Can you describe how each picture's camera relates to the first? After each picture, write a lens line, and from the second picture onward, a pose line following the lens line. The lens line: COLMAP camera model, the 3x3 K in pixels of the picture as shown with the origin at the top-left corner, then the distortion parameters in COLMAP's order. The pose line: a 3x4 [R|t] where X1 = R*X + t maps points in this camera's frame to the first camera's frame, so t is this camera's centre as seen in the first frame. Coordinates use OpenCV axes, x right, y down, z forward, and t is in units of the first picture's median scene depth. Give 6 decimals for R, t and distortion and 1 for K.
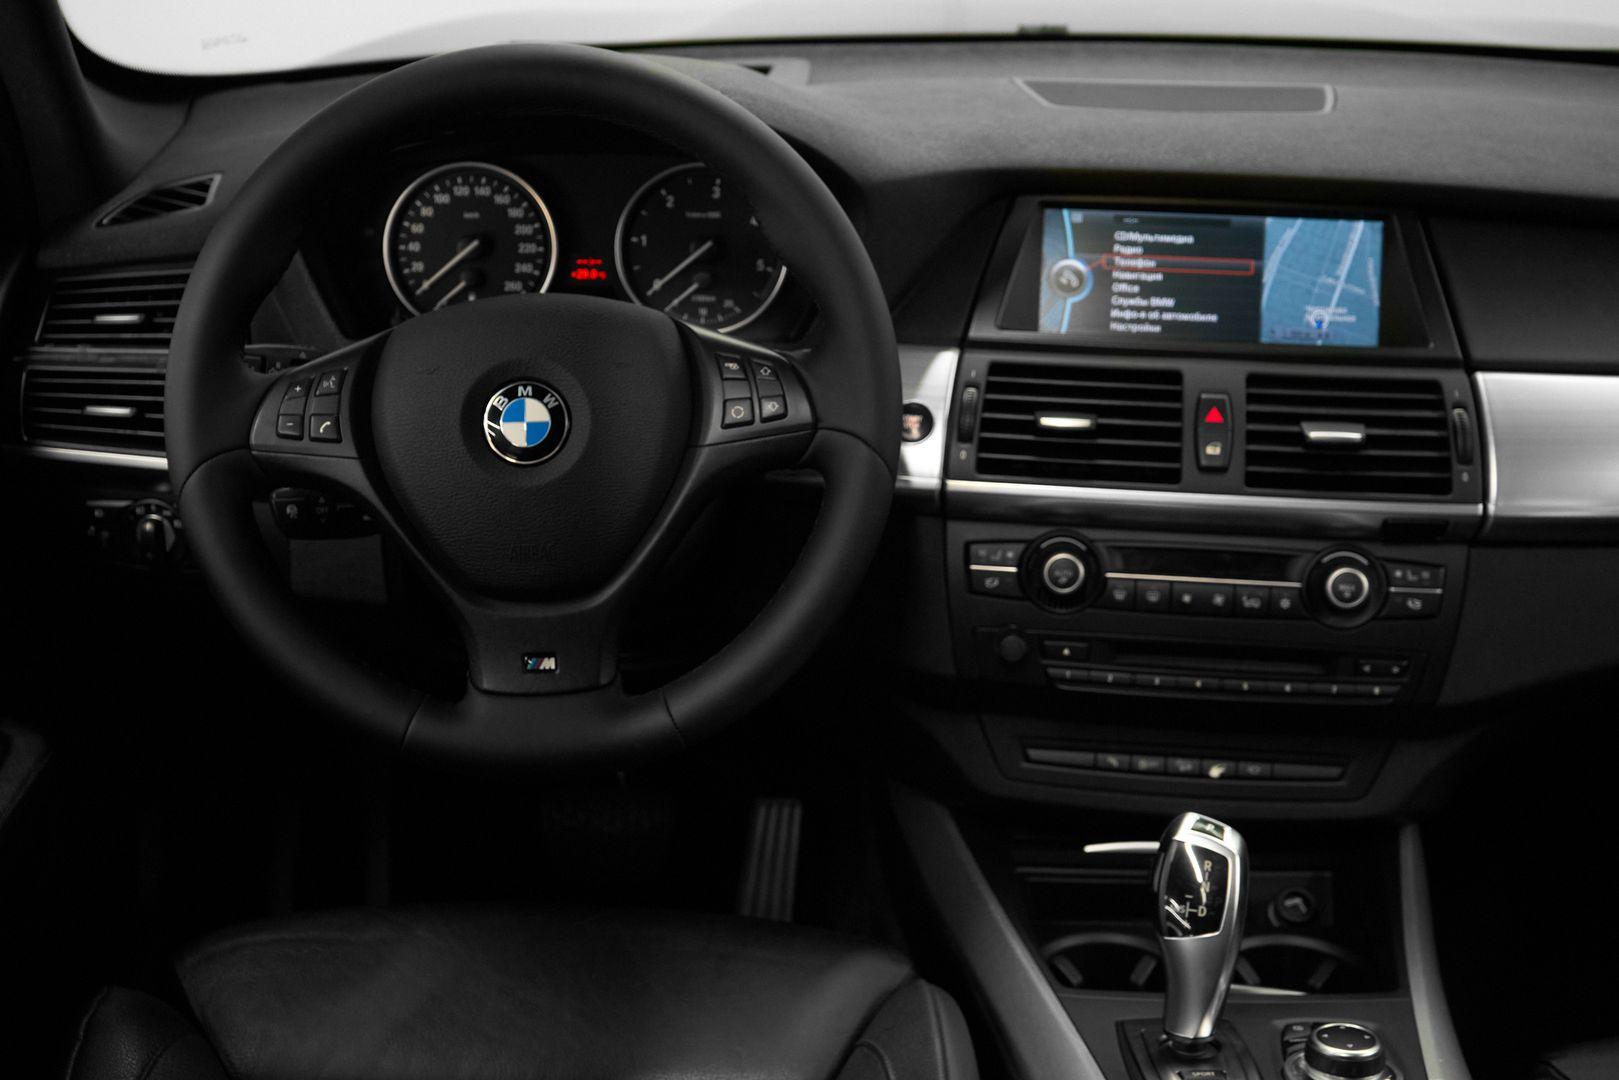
lens RADIAL K [[2205.4, 0, 809.2], [0, 2205.4, 549.5], [0, 0, 1]] dist [-0.025460, 0.000000]
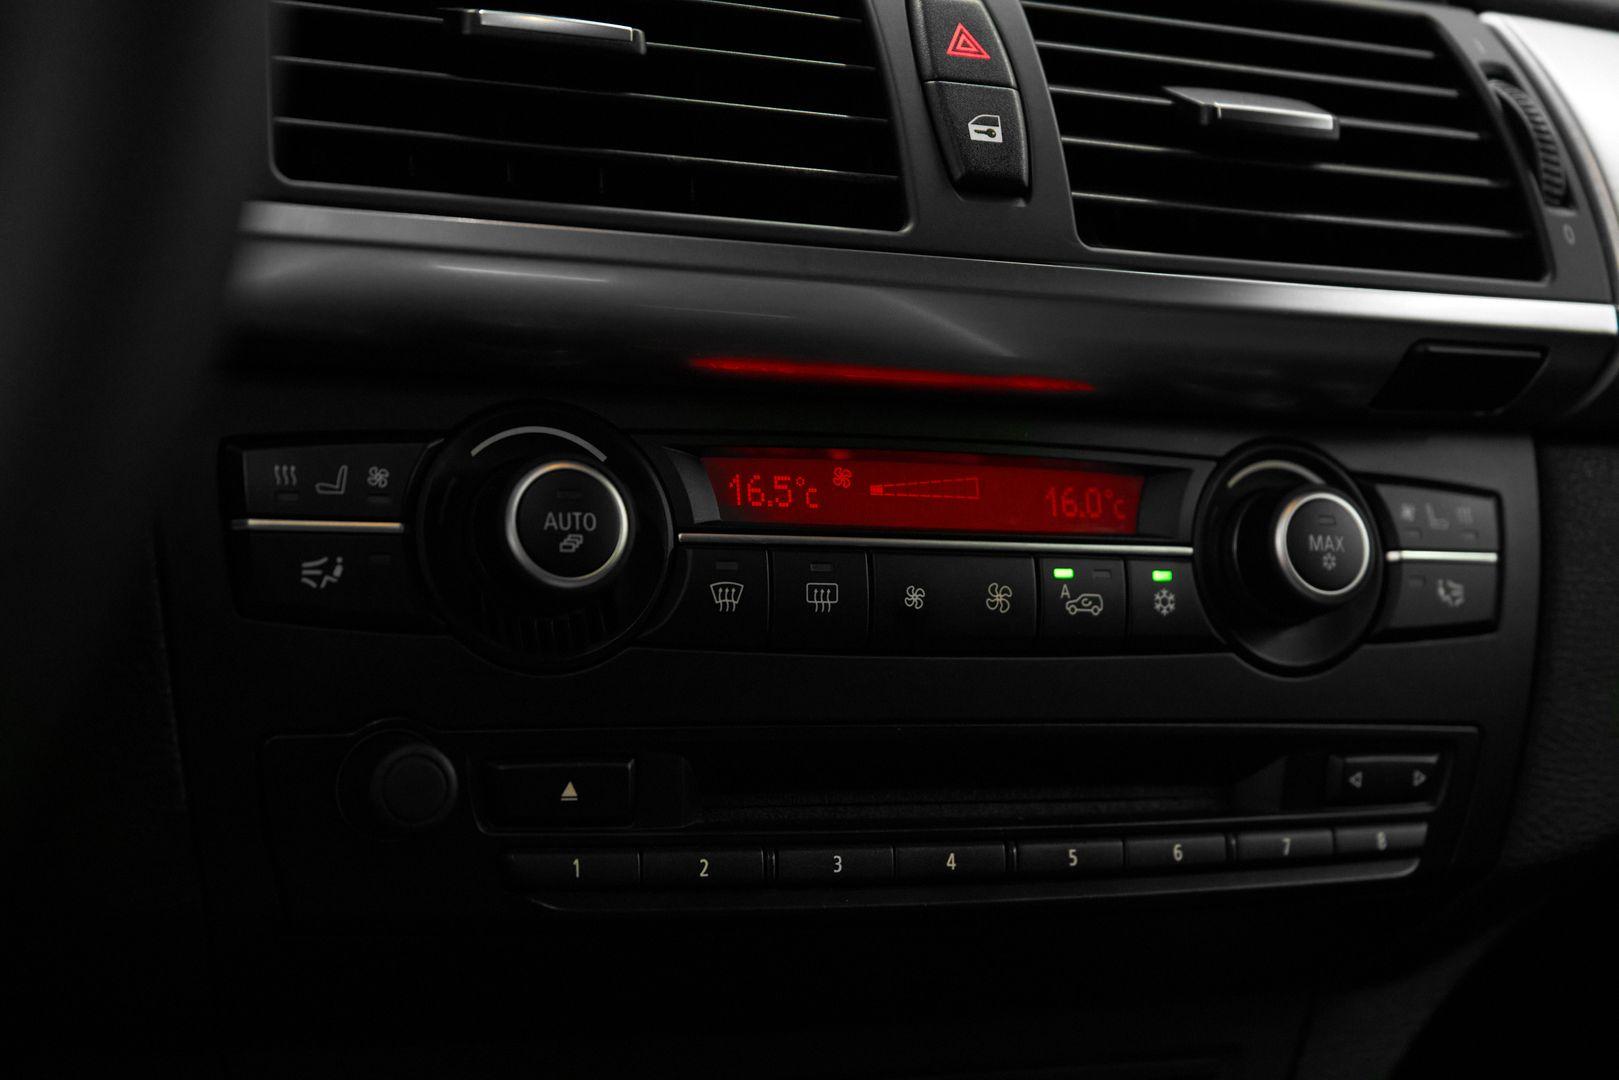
lens RADIAL K [[2507.6, 0, 815.5], [0, 2507.6, 551.0], [0, 0, 1]] dist [0.024907, 0.000000]
pose [[0.865591, -0.013799, 0.500561, -0.028192], [0.095625, 0.985780, -0.138183, 0.064903], [-0.491536, 0.167476, 0.854602, 0.679823]]
